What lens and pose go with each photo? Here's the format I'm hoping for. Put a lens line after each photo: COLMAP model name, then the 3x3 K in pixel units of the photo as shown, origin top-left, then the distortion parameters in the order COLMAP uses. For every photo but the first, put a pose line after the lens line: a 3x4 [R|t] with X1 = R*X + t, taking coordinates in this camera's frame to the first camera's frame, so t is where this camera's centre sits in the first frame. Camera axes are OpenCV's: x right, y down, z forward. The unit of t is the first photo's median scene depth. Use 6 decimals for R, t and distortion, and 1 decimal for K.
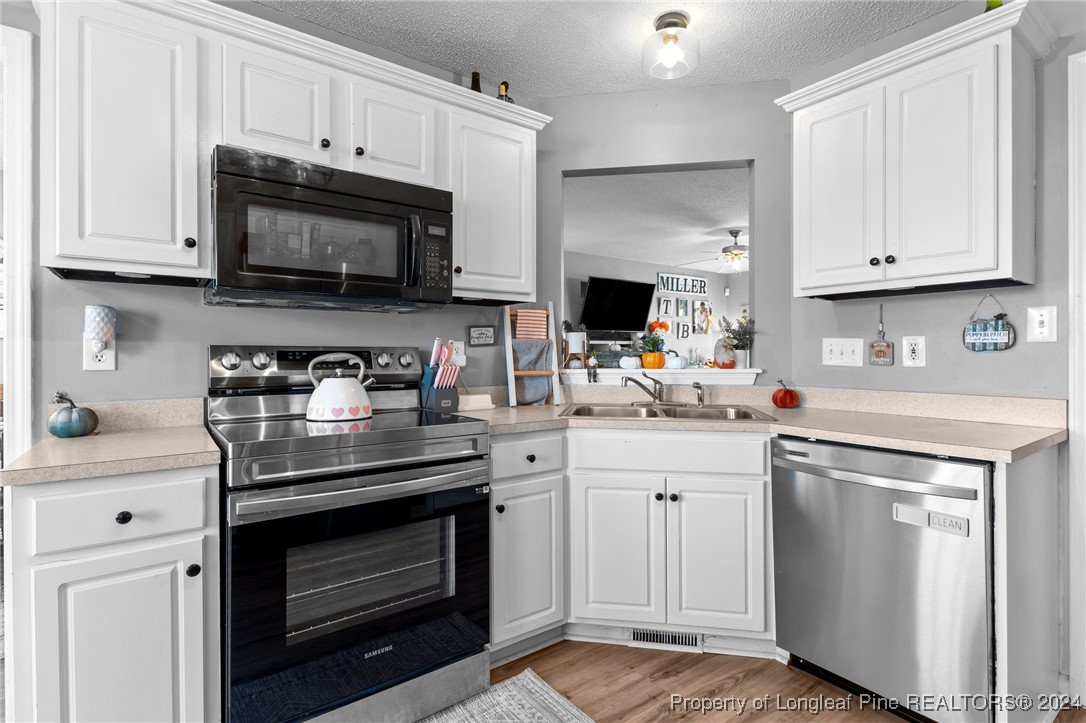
lens RADIAL K [[526.3, 0, 543.0], [0, 526.3, 353.6], [0, 0, 1]] dist [0.000489, -0.001370]
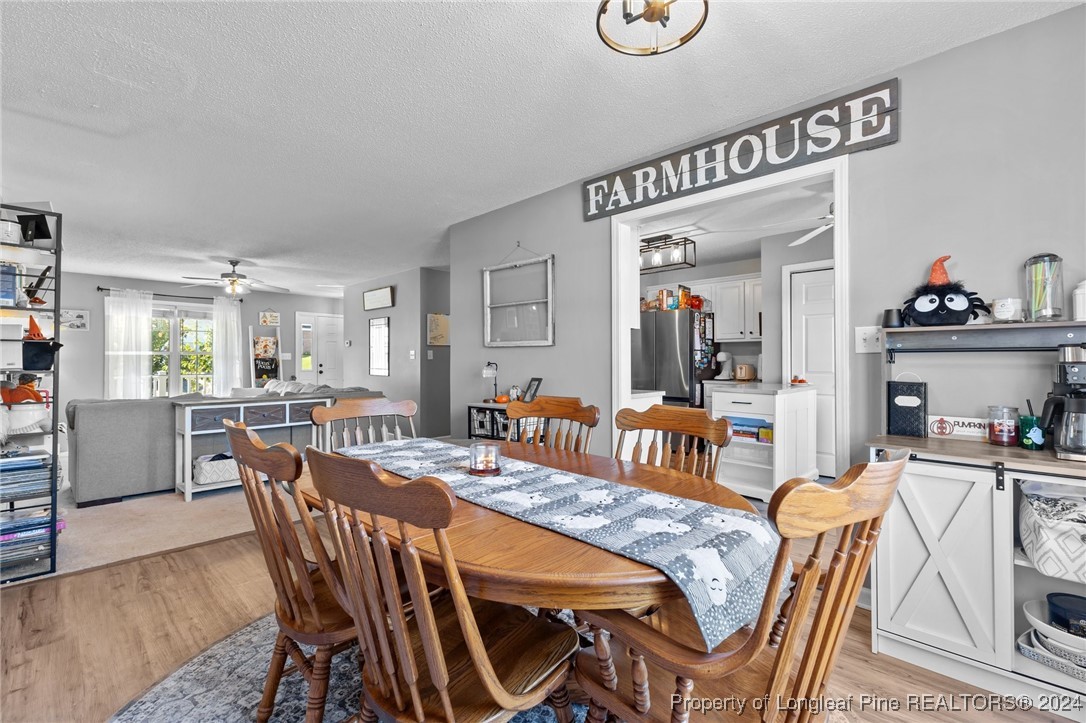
lens RADIAL K [[474.8, 0, 547.9], [0, 474.8, 360.5], [0, 0, 1]] dist [0.012429, -0.002213]
pose [[-0.167893, 0.005256, 0.985791, -0.630807], [0.002037, 0.999985, -0.004985, 0.002367], [-0.985803, 0.001172, -0.167901, 0.349638]]
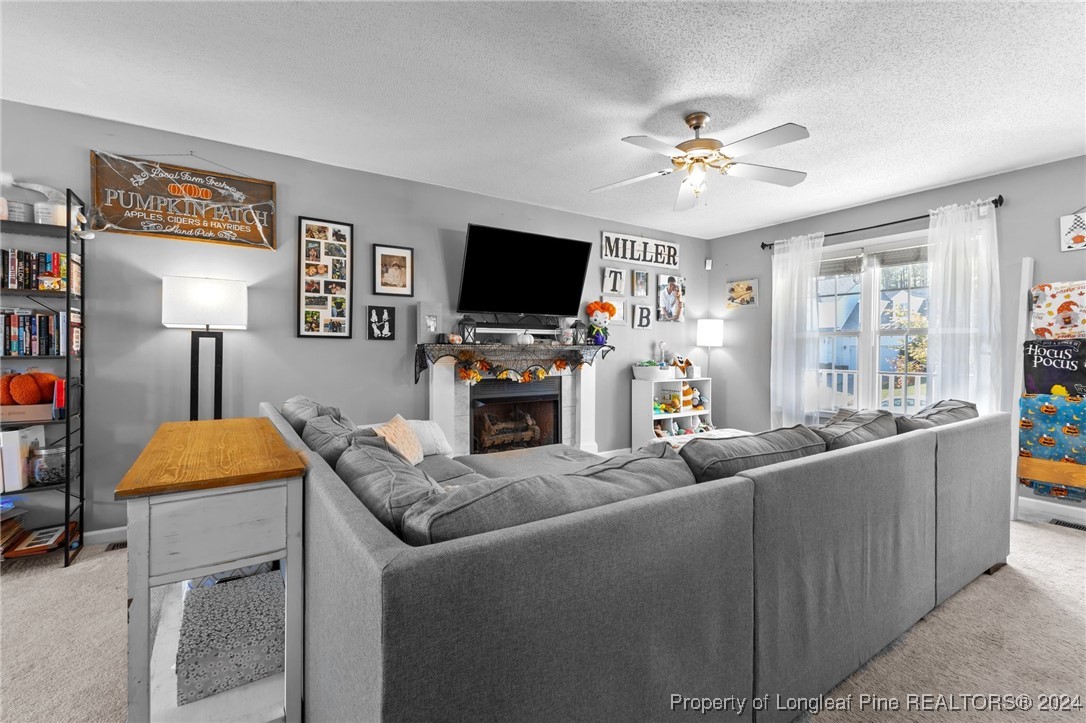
lens RADIAL K [[474.8, 0, 540.0], [0, 474.8, 351.0], [0, 0, 1]] dist [0.012429, -0.002213]
pose [[0.998621, 0.007397, -0.051977, 0.175092], [-0.007221, 0.999968, 0.003567, 0.001353], [0.052001, -0.003186, 0.998642, 0.382298]]
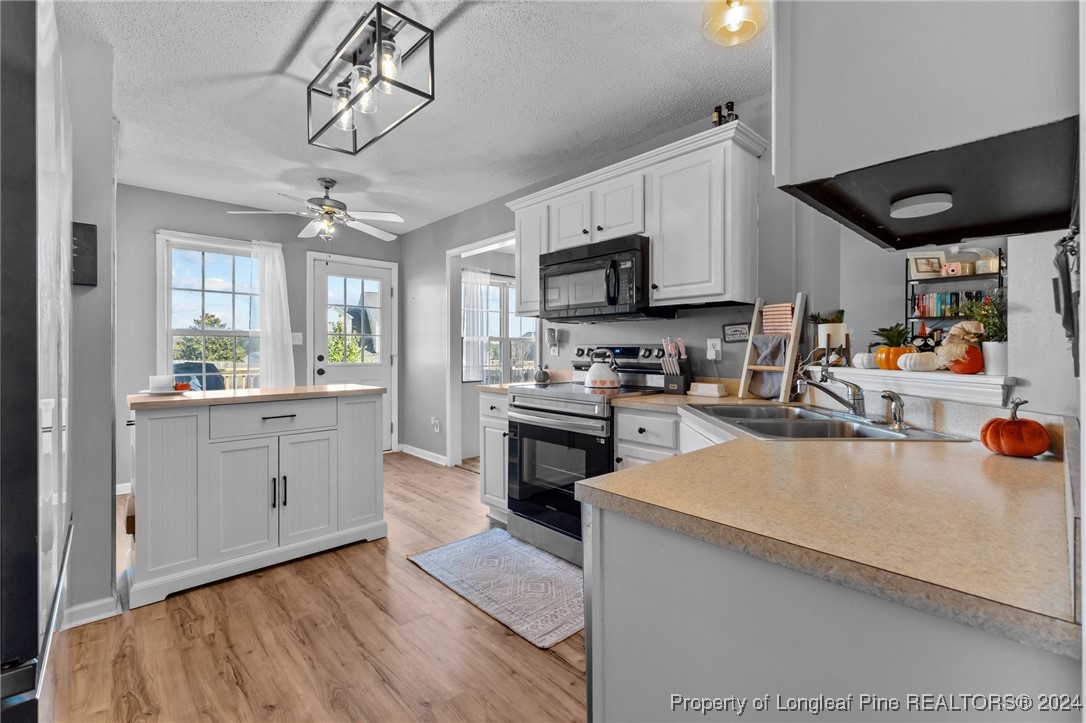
lens RADIAL K [[474.8, 0, 545.5], [0, 474.8, 352.7], [0, 0, 1]] dist [0.012429, -0.002213]
pose [[0.115088, 0.008095, -0.993322, 0.282588], [0.002194, 0.999962, 0.008403, -0.000323], [0.993353, -0.003146, 0.115065, 0.162552]]
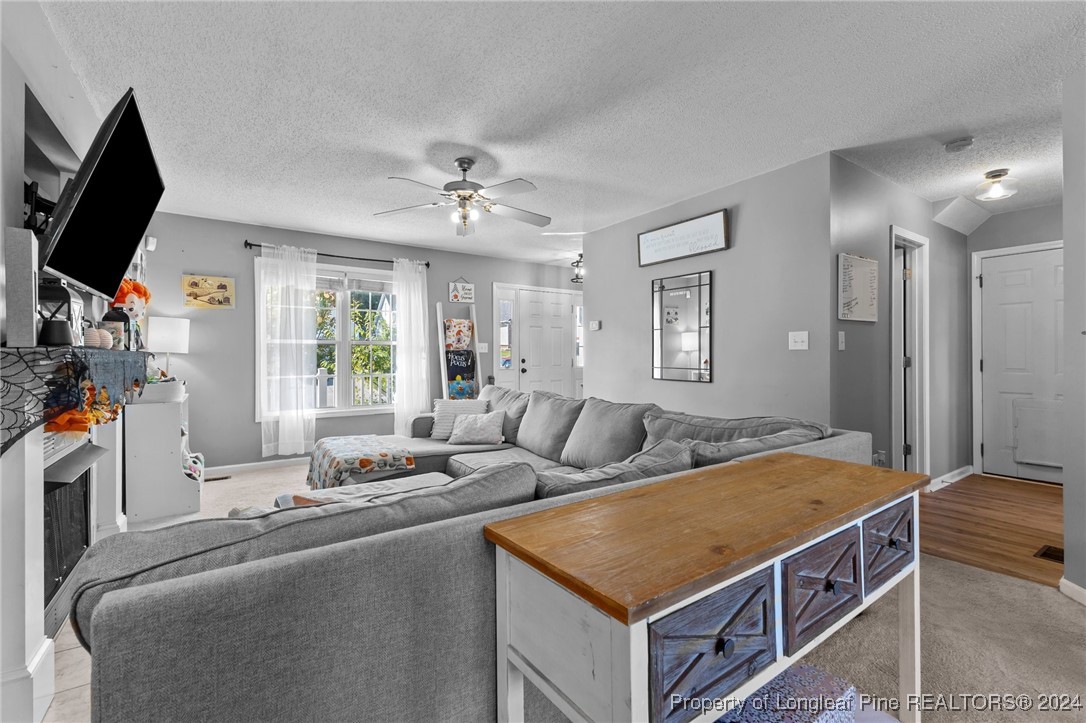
lens RADIAL K [[474.8, 0, 547.8], [0, 474.8, 355.8], [0, 0, 1]] dist [0.012429, -0.002213]
pose [[0.032969, 0.003576, 0.999450, -0.151072], [0.001961, 0.999991, -0.003642, 0.001394], [-0.999454, 0.002080, 0.032961, 0.657212]]
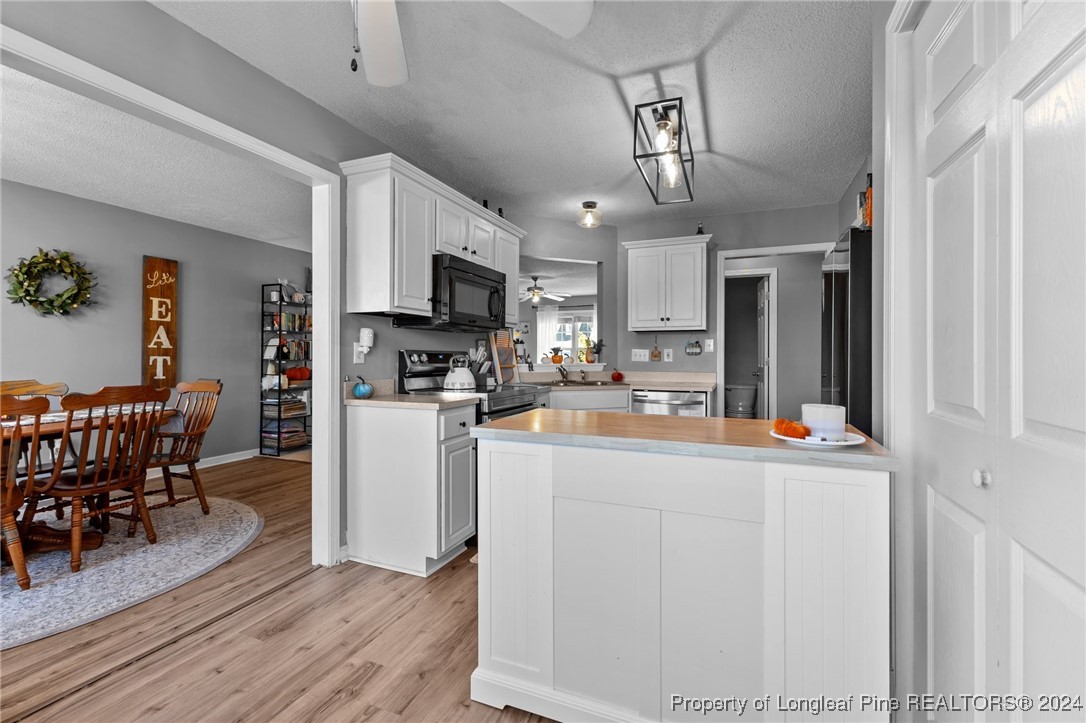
lens RADIAL K [[474.8, 0, 540.2], [0, 474.8, 355.5], [0, 0, 1]] dist [0.012429, -0.002213]
pose [[0.856782, 0.005028, 0.515654, -0.261359], [-0.004770, 0.999987, -0.001824, 0.001089], [-0.515656, -0.000897, 0.856795, -0.161859]]
